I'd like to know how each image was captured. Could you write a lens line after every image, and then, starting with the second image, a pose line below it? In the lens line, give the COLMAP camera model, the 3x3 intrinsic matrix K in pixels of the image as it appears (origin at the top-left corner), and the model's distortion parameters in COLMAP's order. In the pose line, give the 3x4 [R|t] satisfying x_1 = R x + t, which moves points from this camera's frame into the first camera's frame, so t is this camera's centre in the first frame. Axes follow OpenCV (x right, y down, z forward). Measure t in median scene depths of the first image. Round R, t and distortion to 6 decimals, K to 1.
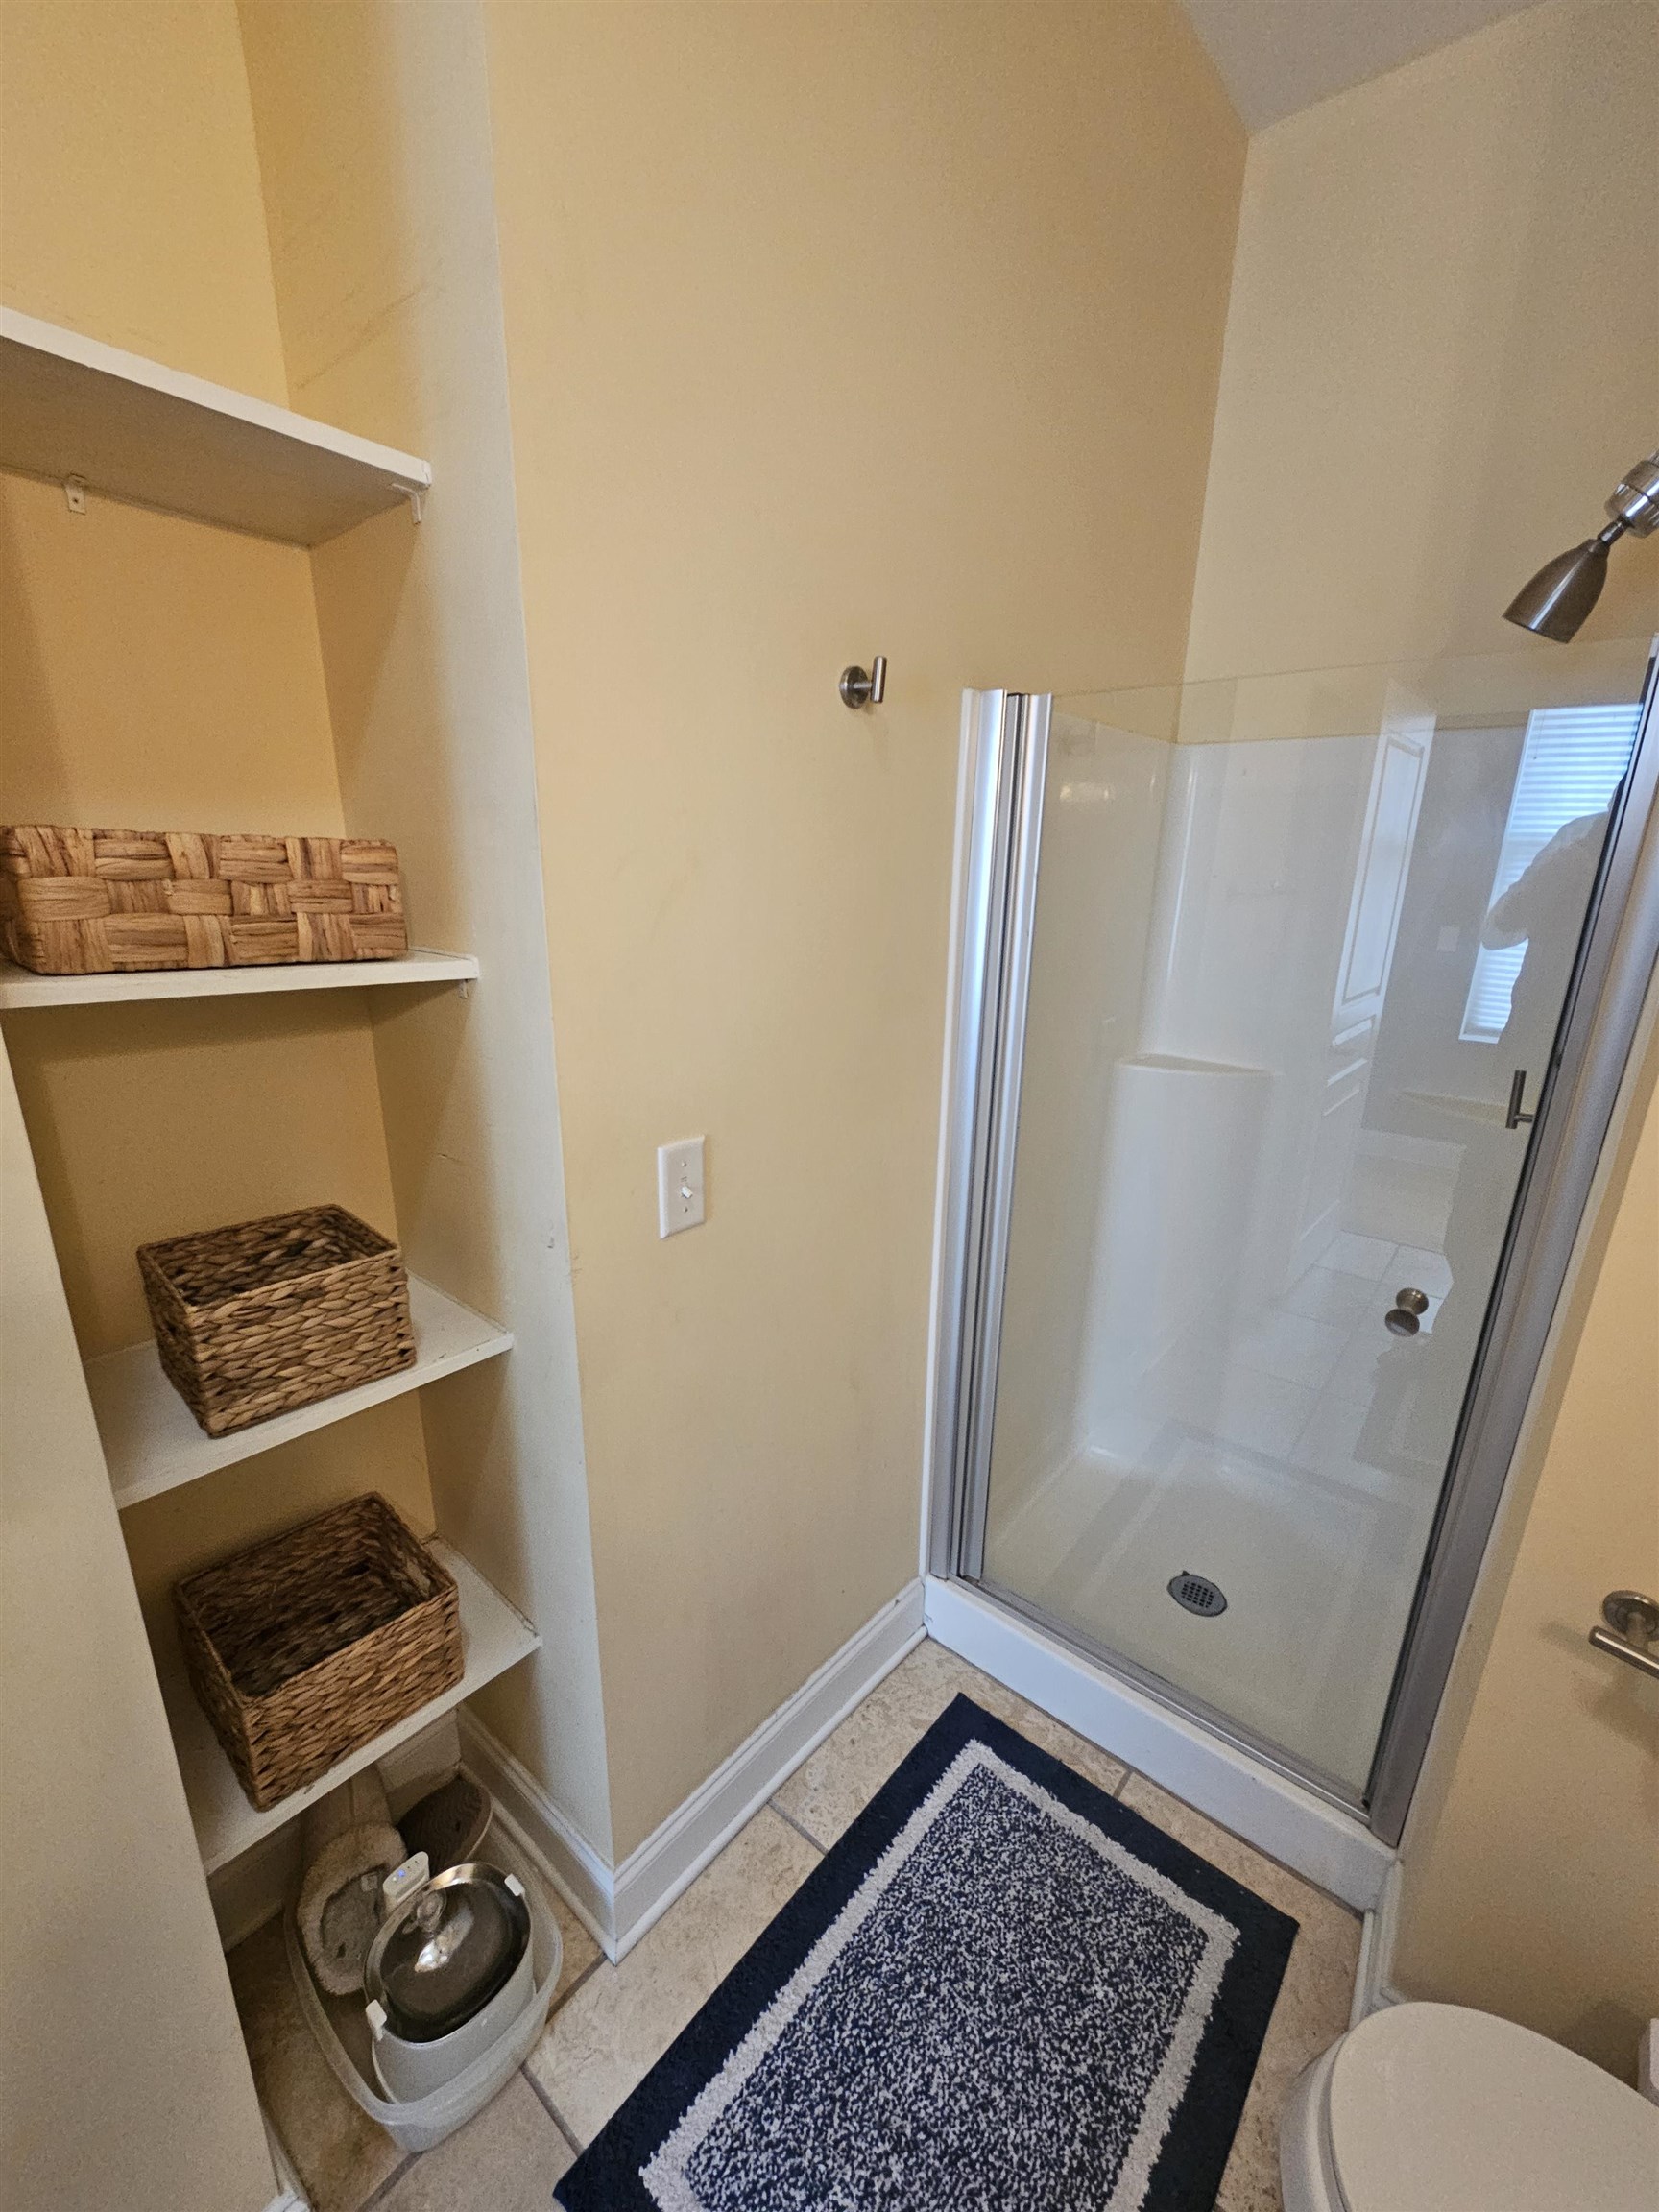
lens RADIAL K [[903.2, 0, 828.0], [0, 903.2, 1129.5], [0, 0, 1]] dist [-0.000807, 0.000267]
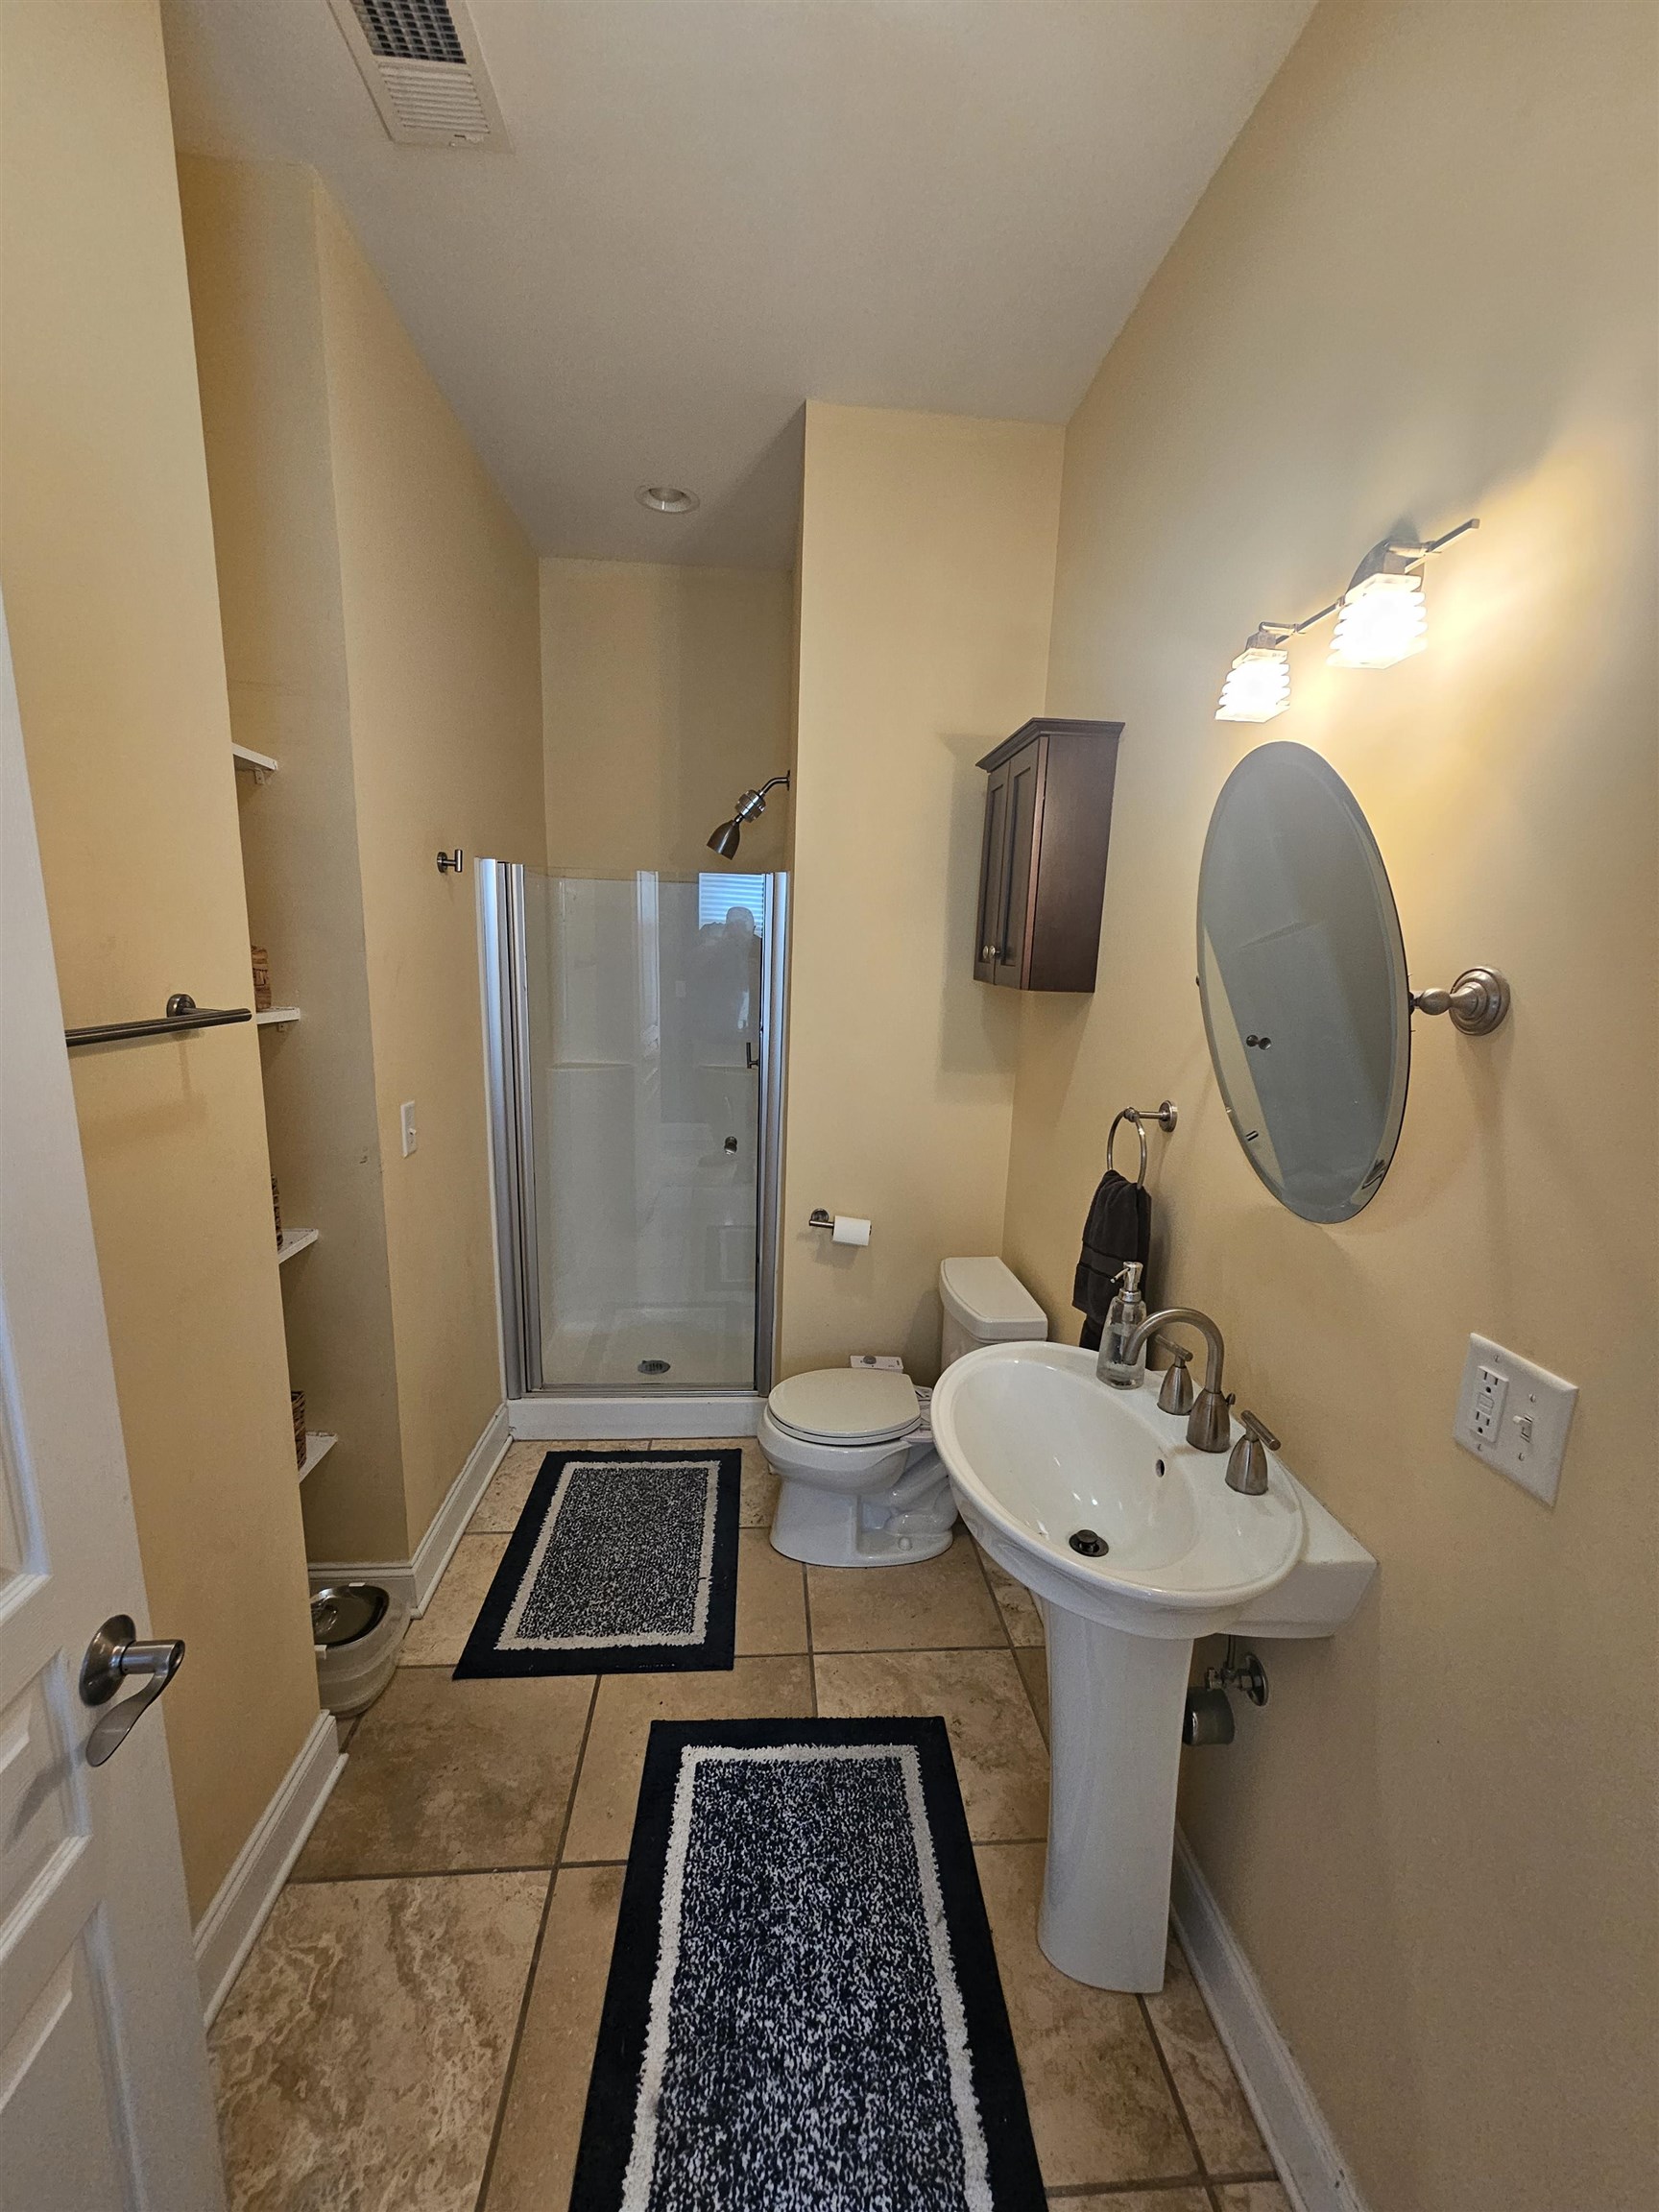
lens RADIAL K [[903.2, 0, 828.0], [0, 903.2, 1129.5], [0, 0, 1]] dist [-0.000807, 0.000267]
pose [[0.715027, -0.138283, 0.685284, -0.670528], [0.183121, 0.983063, 0.007302, 0.173408], [-0.674687, 0.120269, 0.728240, -0.752402]]
